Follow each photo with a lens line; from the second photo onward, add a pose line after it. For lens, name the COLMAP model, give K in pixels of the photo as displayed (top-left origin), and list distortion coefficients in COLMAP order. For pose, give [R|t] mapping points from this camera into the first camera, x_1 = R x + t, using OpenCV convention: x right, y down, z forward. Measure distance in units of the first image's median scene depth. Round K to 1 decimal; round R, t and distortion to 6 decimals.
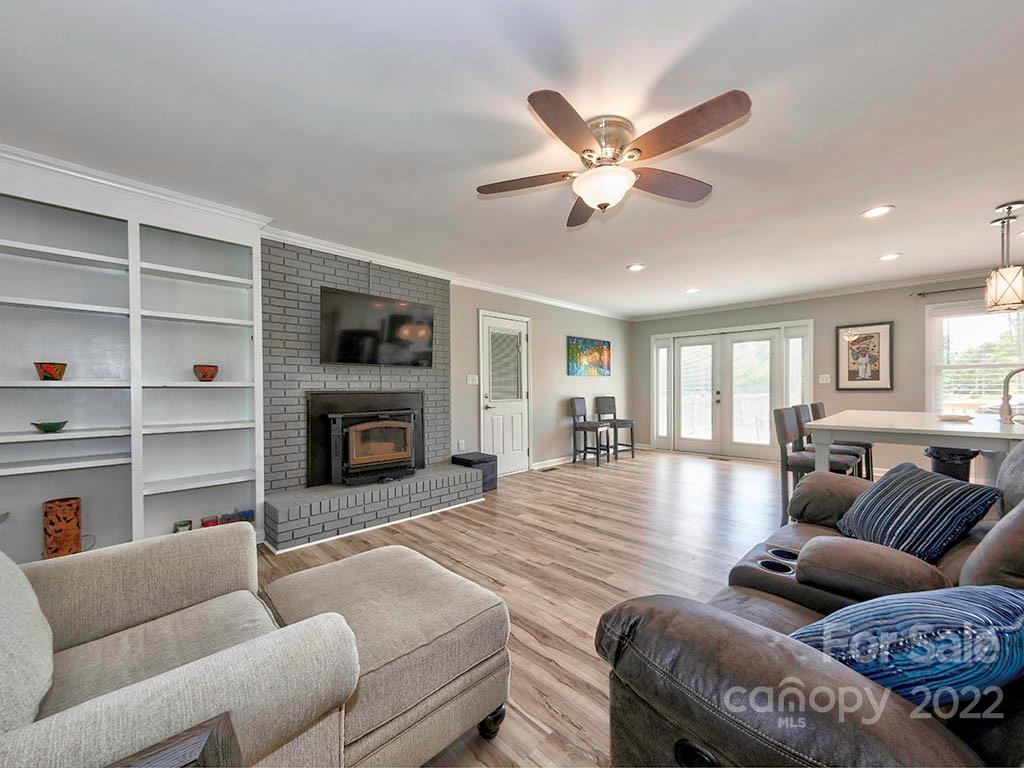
lens RADIAL K [[402.7, 0, 512.7], [0, 402.7, 389.8], [0, 0, 1]] dist [0.002836, 0.000120]
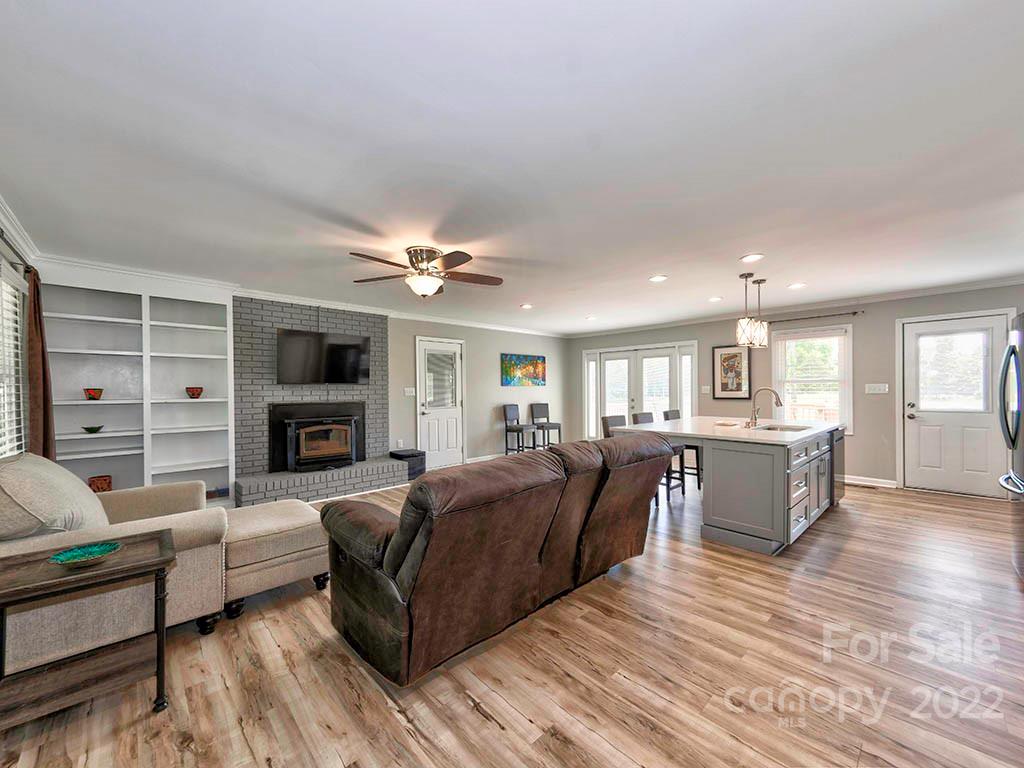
lens RADIAL K [[402.7, 0, 512.7], [0, 402.7, 389.8], [0, 0, 1]] dist [0.002836, 0.000120]
pose [[0.999713, -0.001643, -0.023882, 0.249160], [0.001559, 0.999993, -0.003542, -0.025942], [0.023888, 0.003504, 0.999708, -0.252605]]
